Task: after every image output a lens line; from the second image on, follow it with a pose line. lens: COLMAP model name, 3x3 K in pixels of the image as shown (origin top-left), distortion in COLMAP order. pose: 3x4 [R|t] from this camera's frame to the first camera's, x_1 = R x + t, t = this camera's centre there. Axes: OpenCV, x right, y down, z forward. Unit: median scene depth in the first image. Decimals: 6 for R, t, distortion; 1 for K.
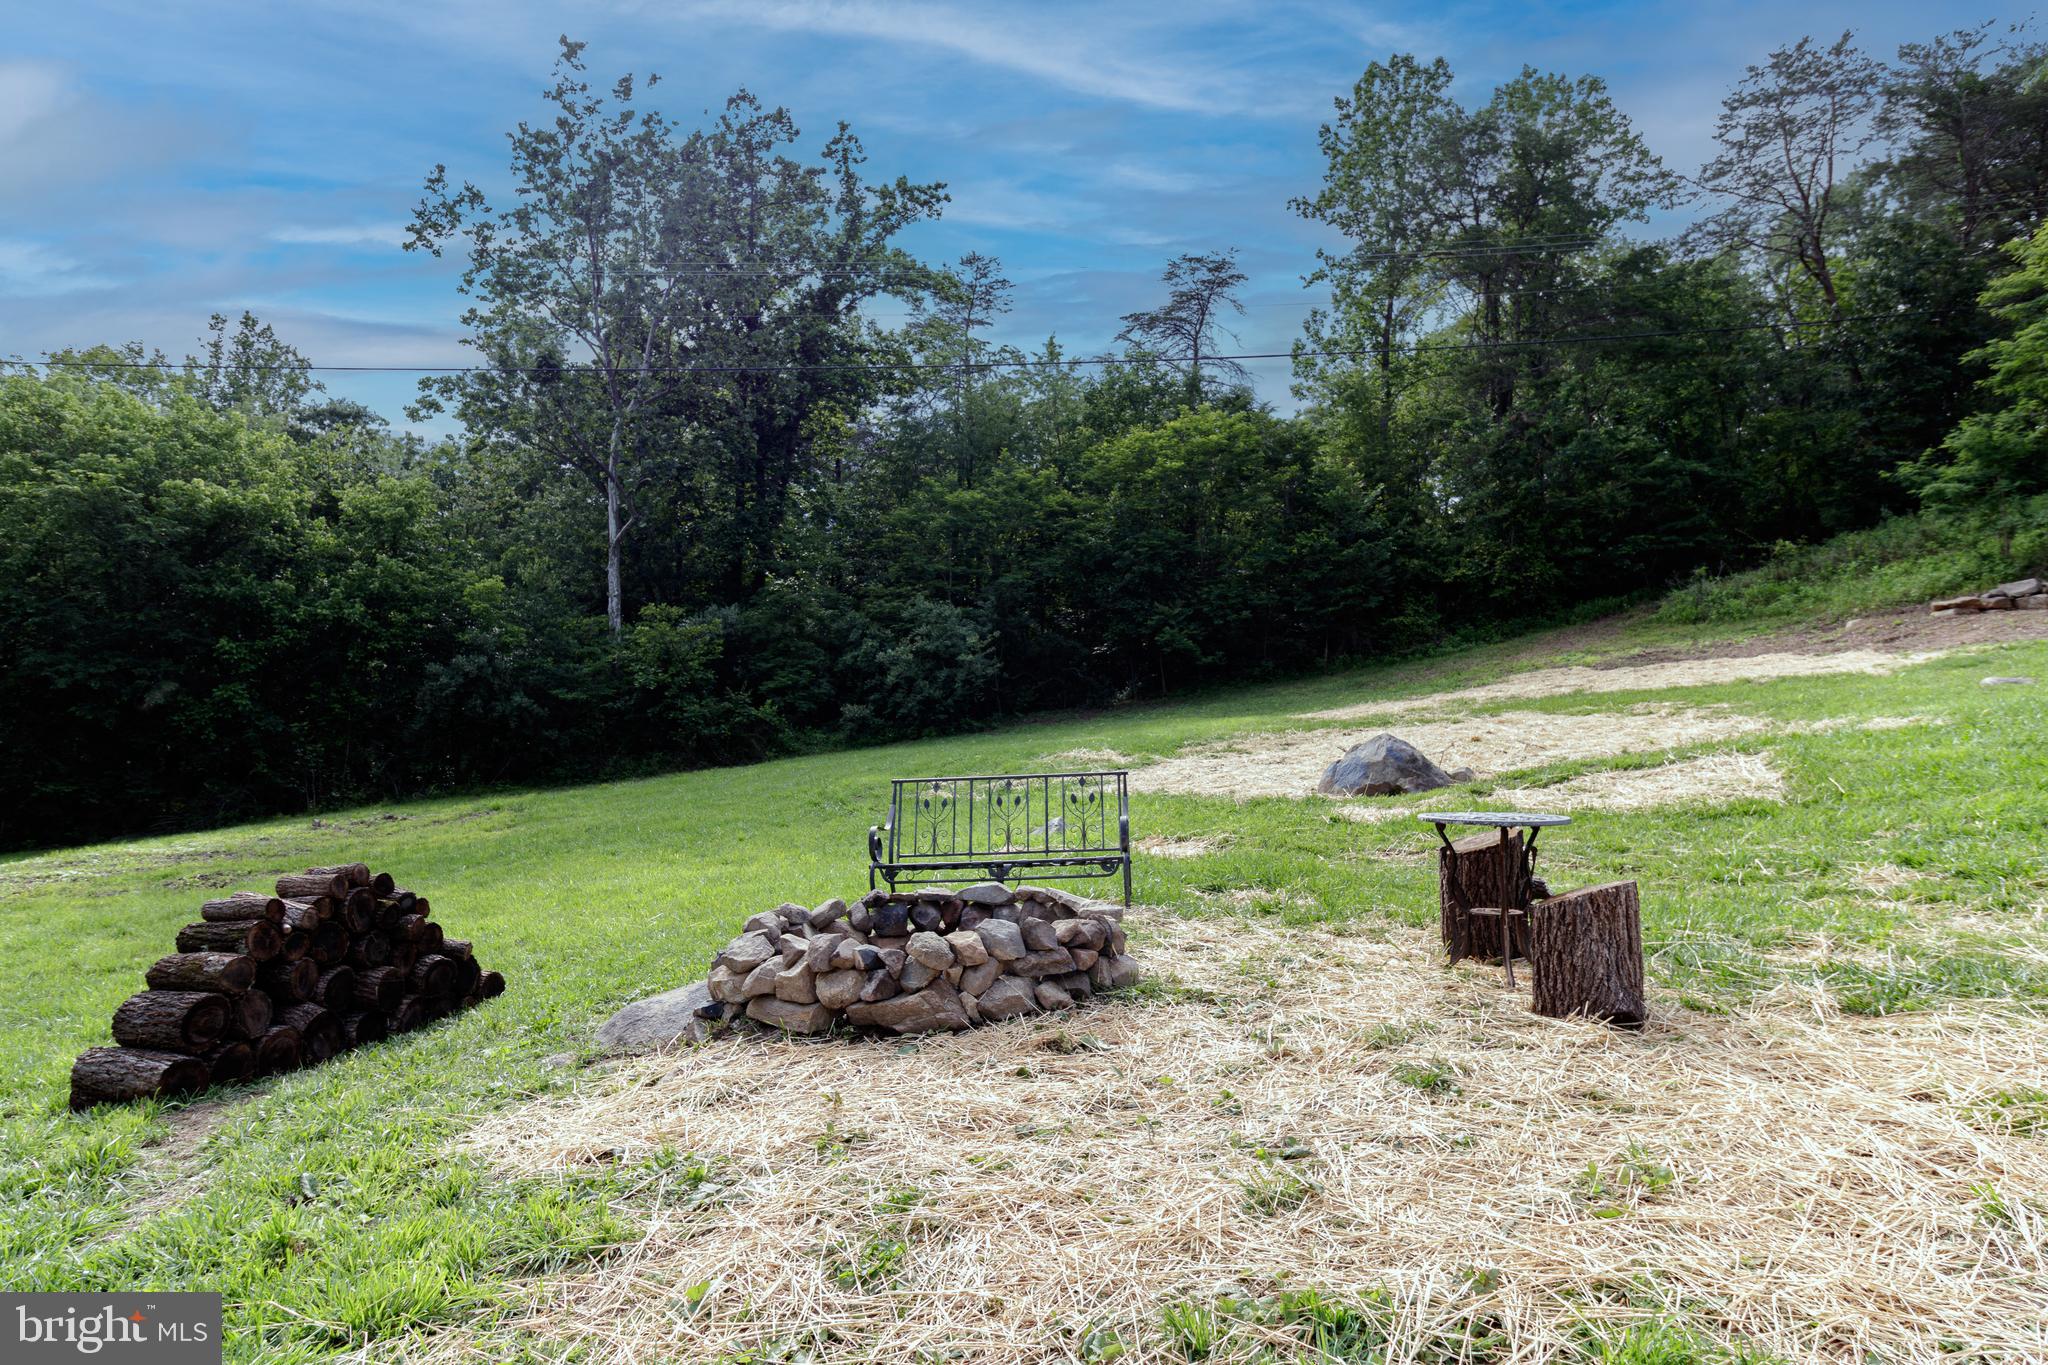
lens RADIAL K [[1212.6, 0, 1024.0], [0, 1212.6, 682.5], [0, 0, 1]] dist [-0.006083, -0.001982]
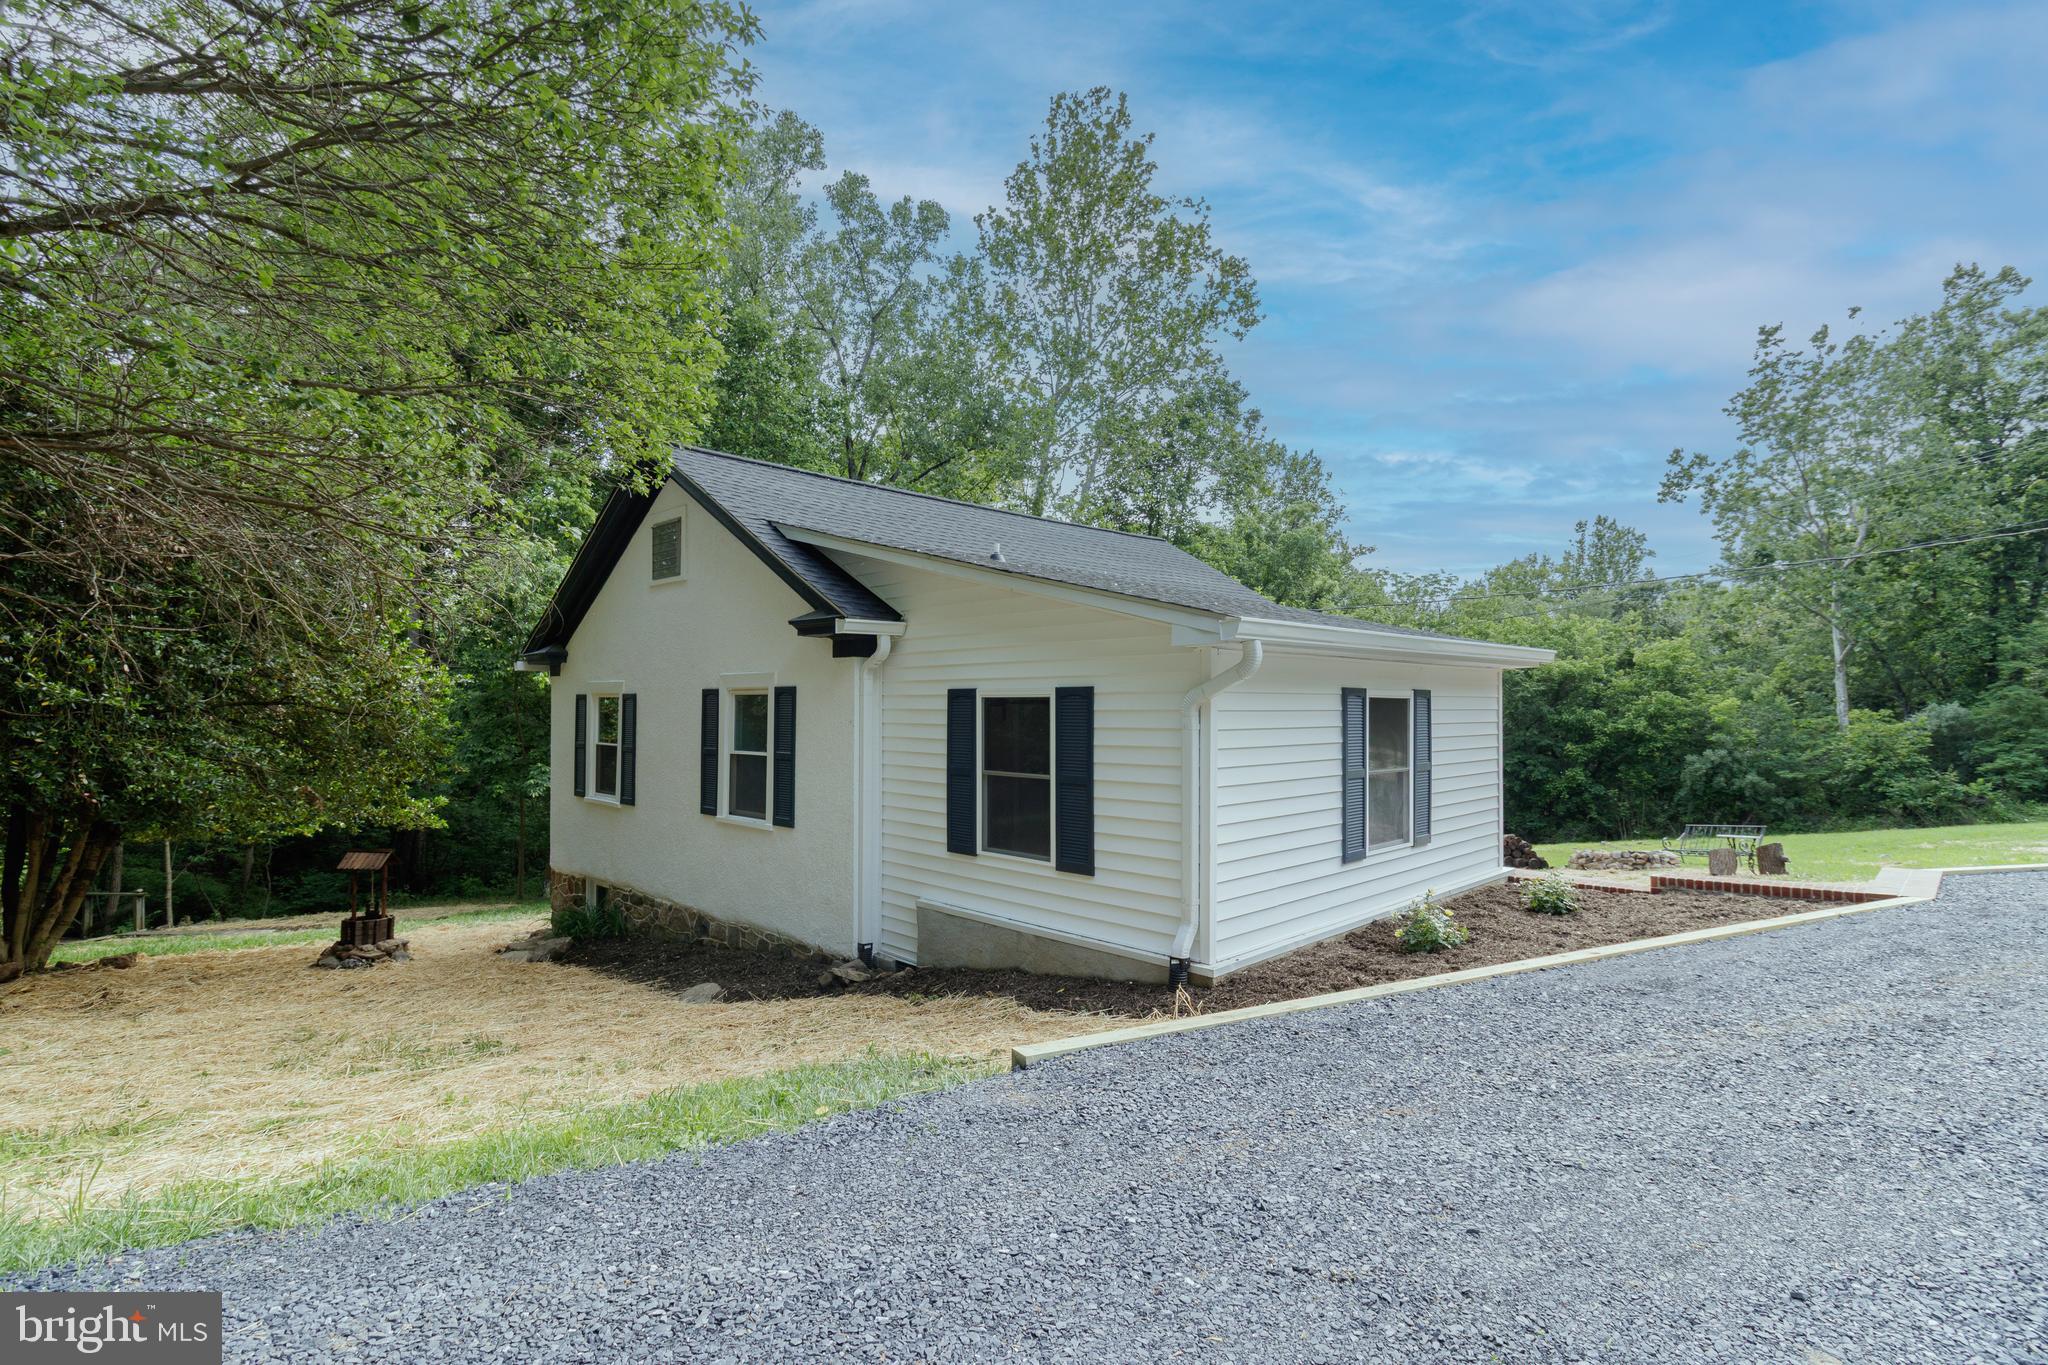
lens RADIAL K [[920.7, 0, 1024.0], [0, 920.7, 682.5], [0, 0, 1]] dist [-0.000063, 0.000177]
pose [[0.394386, -0.085811, -0.914930, 0.285109], [0.018282, 0.996166, -0.085549, -0.021866], [0.918763, 0.017013, 0.394442, -0.302677]]
